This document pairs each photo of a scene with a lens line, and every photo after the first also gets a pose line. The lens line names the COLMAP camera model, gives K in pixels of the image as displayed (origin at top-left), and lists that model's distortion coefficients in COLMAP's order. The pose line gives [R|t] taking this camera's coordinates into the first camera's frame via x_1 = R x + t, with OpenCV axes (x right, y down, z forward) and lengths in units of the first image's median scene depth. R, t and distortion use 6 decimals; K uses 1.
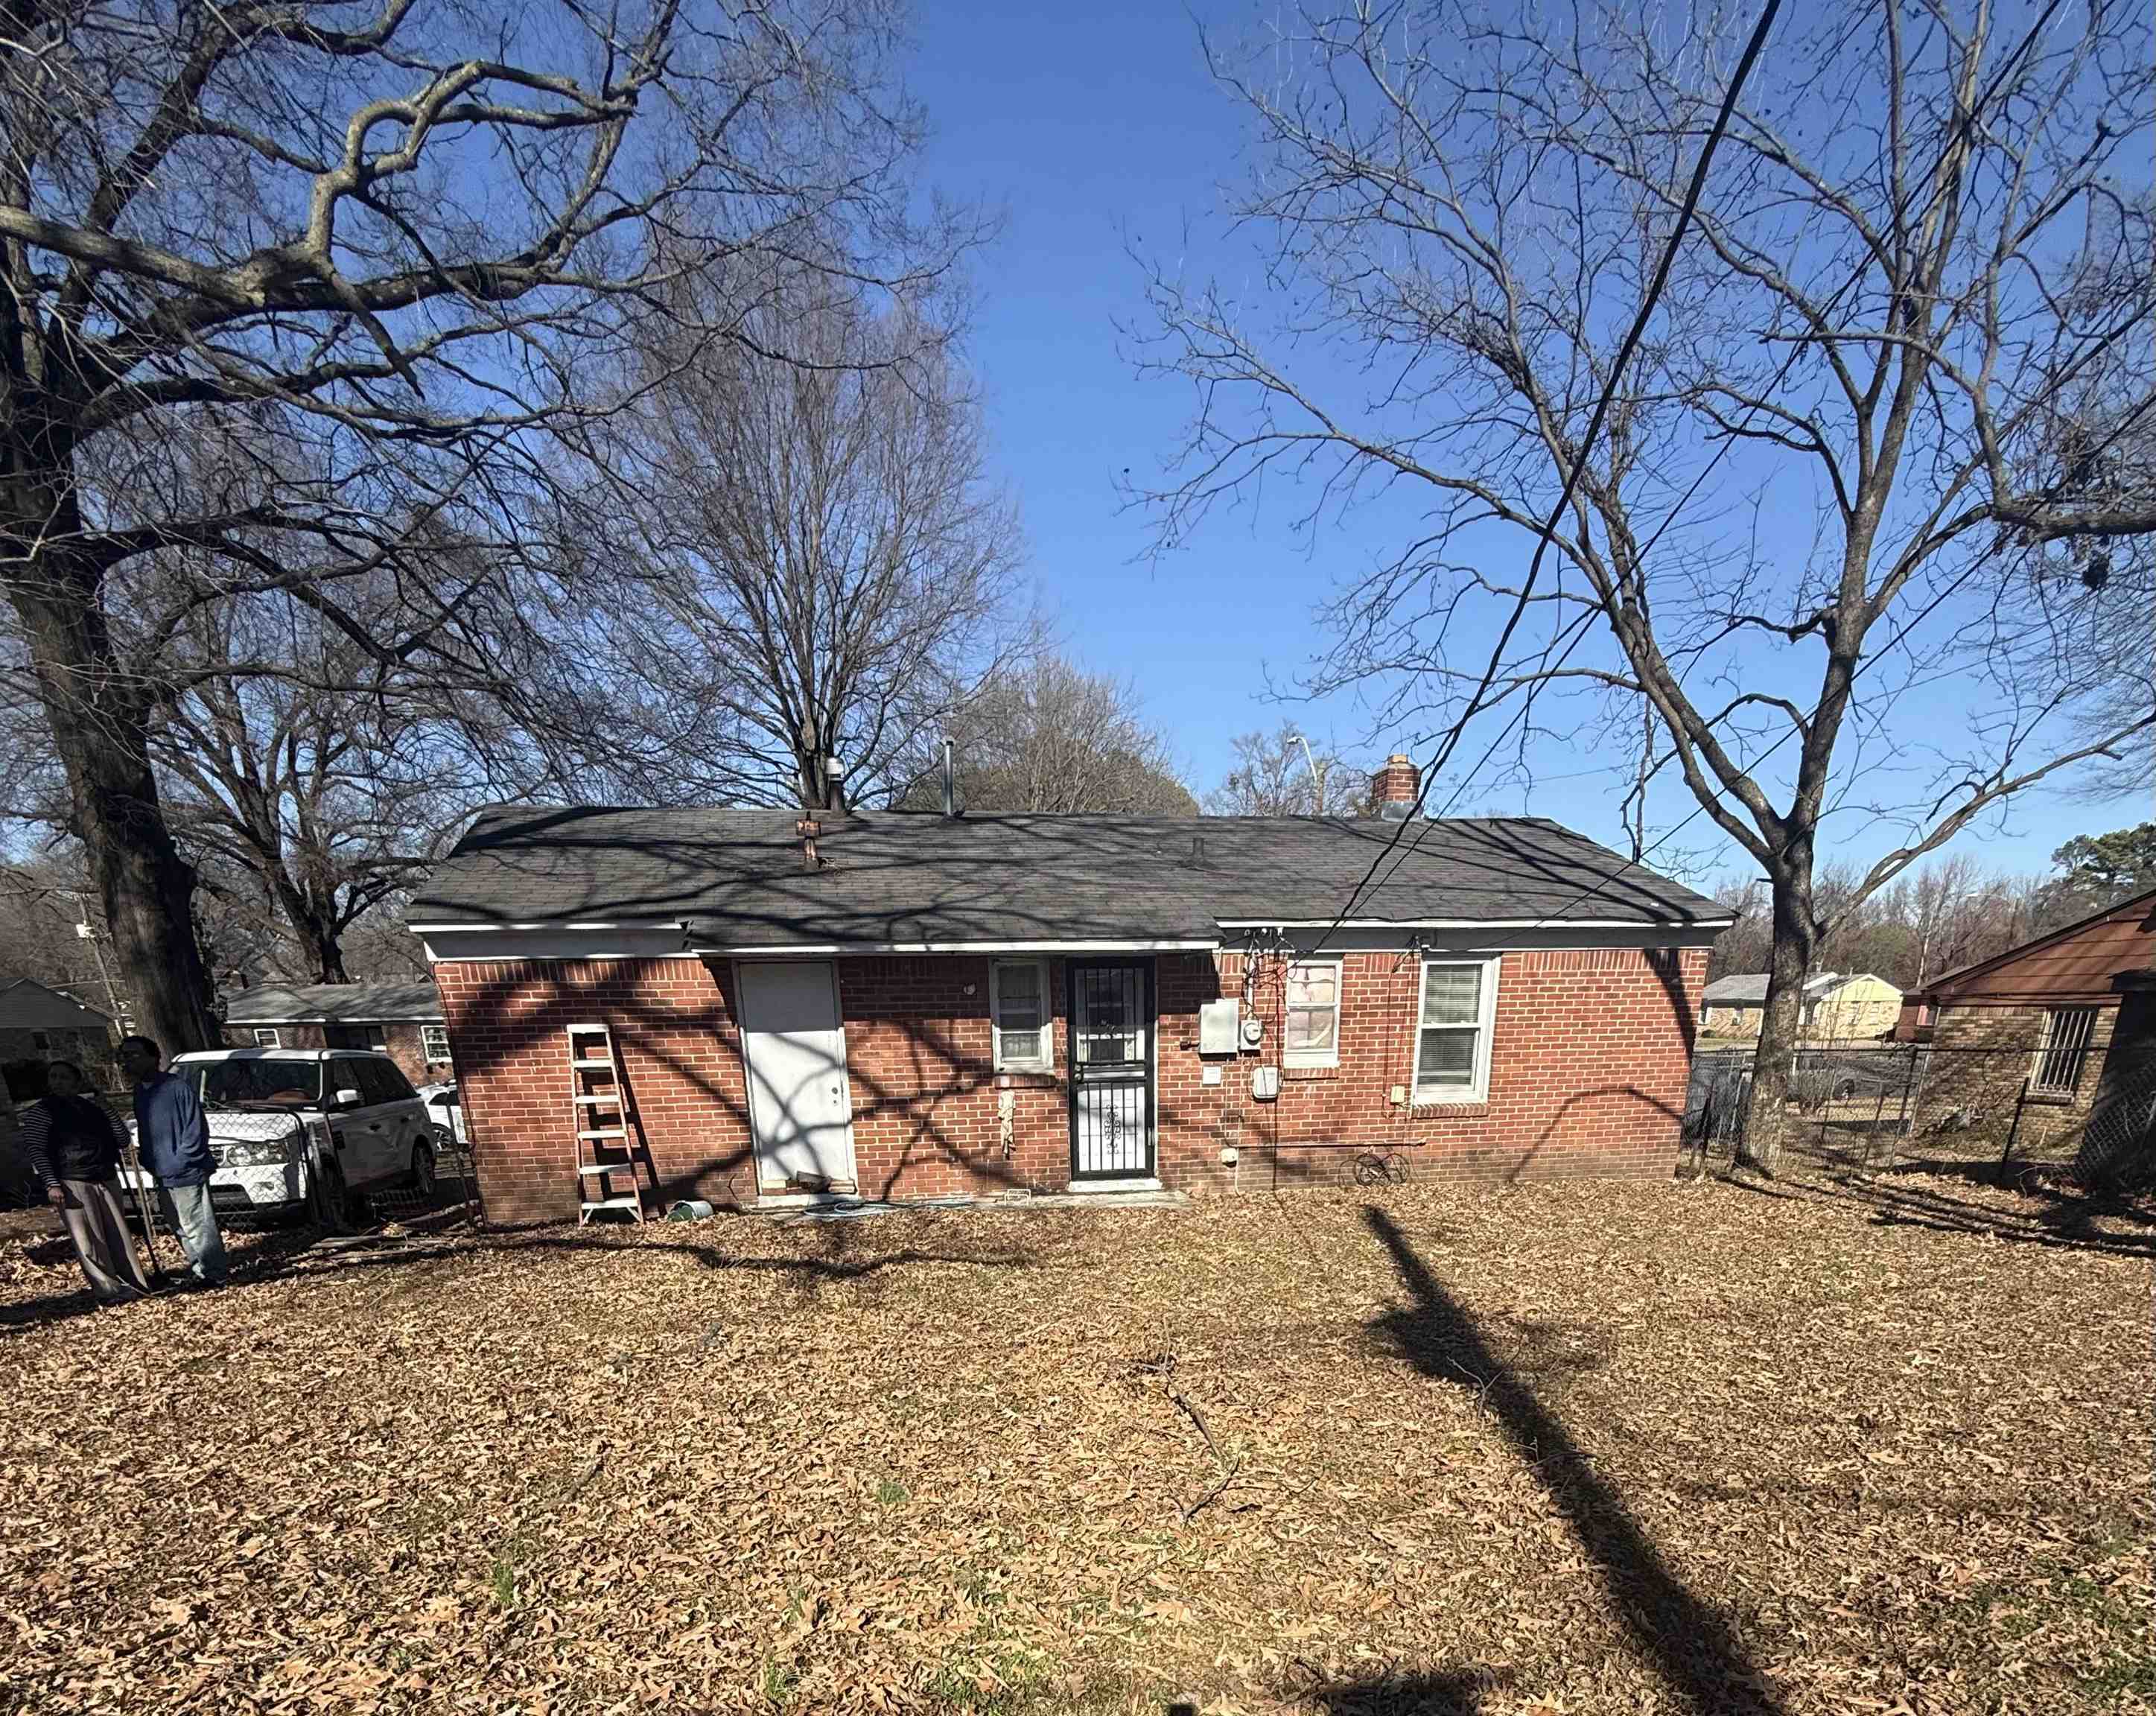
lens RADIAL K [[1222.1, 0, 1069.2], [0, 1222.1, 858.3], [0, 0, 1]] dist [0.002910, 0.000148]
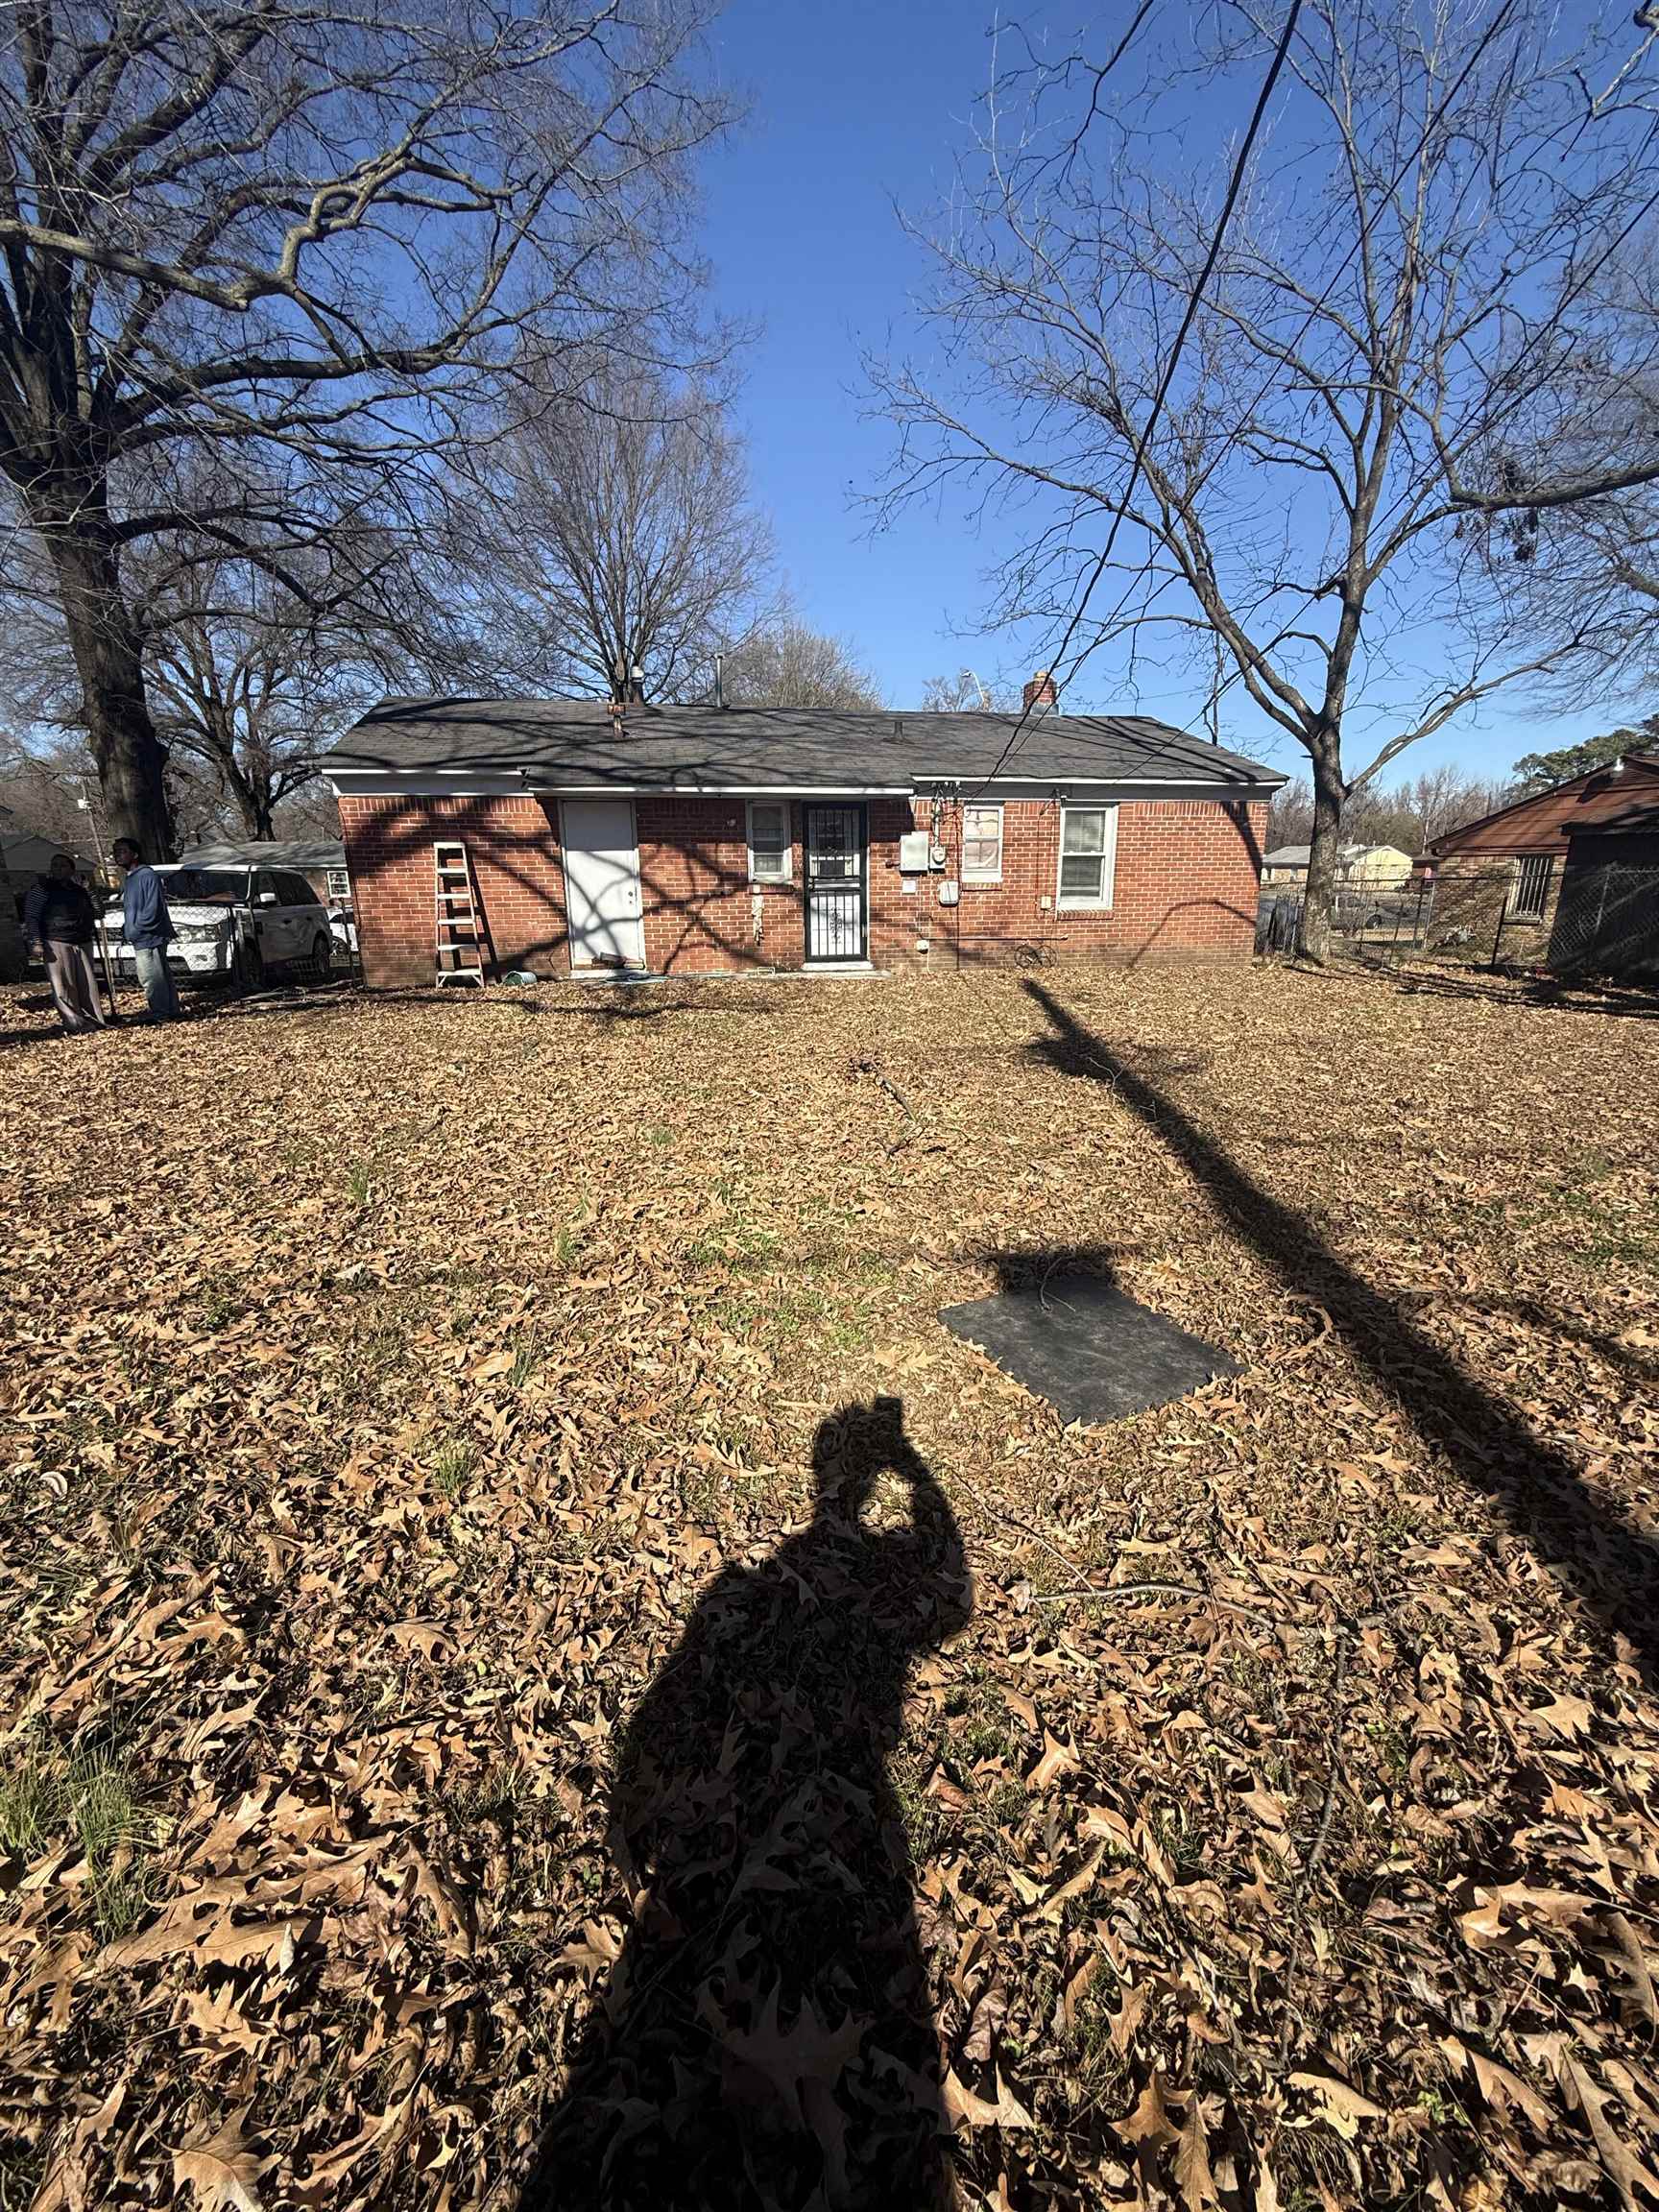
lens RADIAL K [[879.2, 0, 837.4], [0, 879.2, 1105.5], [0, 0, 1]] dist [0.003527, -0.000480]
pose [[0.999955, 0.003667, 0.008764, 0.029288], [-0.002702, 0.994175, -0.107743, 0.524626], [-0.009108, 0.107715, 0.994140, 0.055358]]
